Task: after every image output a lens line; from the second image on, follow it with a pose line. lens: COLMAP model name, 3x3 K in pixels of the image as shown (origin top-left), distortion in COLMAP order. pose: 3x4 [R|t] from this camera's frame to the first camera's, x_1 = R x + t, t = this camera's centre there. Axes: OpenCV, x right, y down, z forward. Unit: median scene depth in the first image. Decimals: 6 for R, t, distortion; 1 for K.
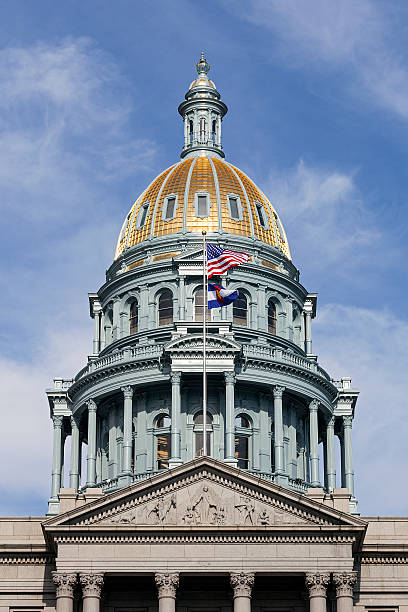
lens RADIAL K [[1648.9, 0, 204.0], [0, 1648.9, 306.0], [0, 0, 1]] dist [0.007806, 0.366010]
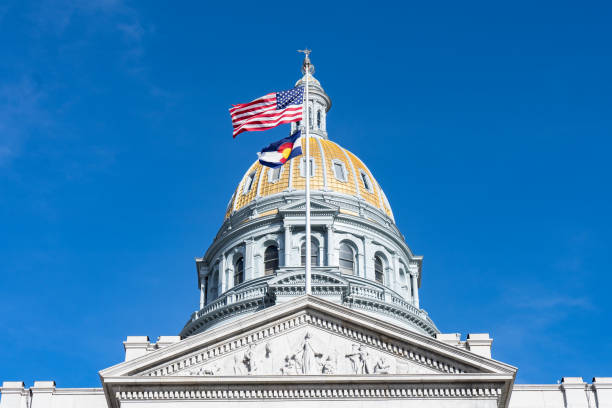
lens RADIAL K [[1179.4, 0, 306.0], [0, 1179.4, 204.0], [0, 0, 1]] dist [0.055506, 0.125647]
pose [[0.999953, -0.006812, -0.006887, 0.002694], [0.005140, 0.975739, -0.218876, 0.122915], [0.008211, 0.218830, 0.975728, 0.301696]]
